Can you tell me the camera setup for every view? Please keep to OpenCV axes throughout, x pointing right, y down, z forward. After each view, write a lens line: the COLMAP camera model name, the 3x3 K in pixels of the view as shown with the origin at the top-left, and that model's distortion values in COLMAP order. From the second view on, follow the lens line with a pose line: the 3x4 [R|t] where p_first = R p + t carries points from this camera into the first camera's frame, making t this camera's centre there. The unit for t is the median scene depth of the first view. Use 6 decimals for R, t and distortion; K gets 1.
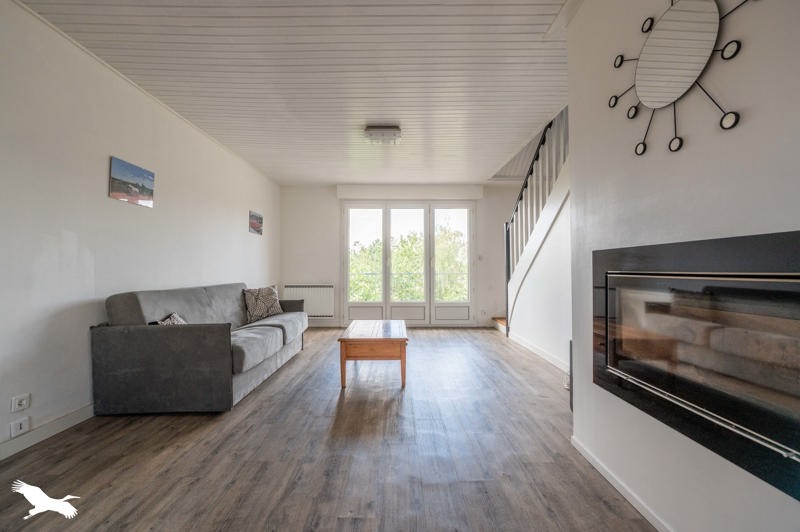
lens RADIAL K [[313.6, 0, 399.1], [0, 313.6, 262.1], [0, 0, 1]] dist [-0.011362, -0.000285]
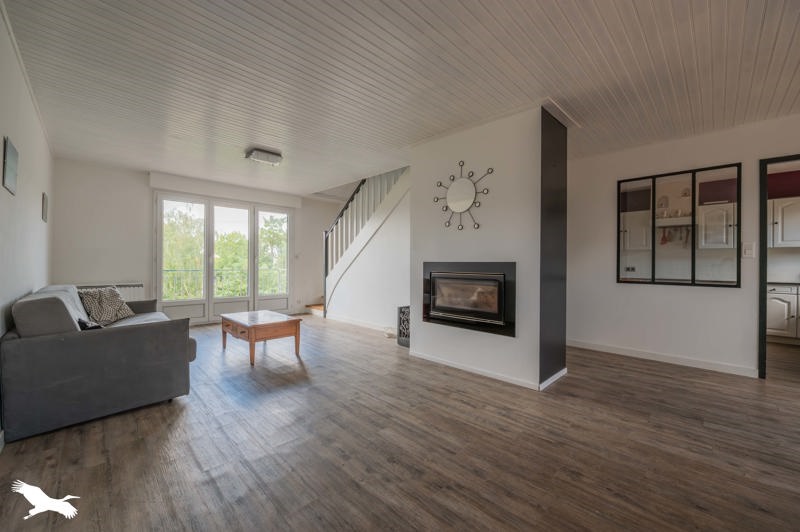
lens RADIAL K [[313.6, 0, 399.1], [0, 313.6, 262.1], [0, 0, 1]] dist [-0.011362, -0.000285]
pose [[0.716119, 0.009362, 0.697916, -0.456267], [-0.023765, 0.999657, 0.010974, -0.023746], [-0.697574, -0.024445, 0.716096, -0.202612]]
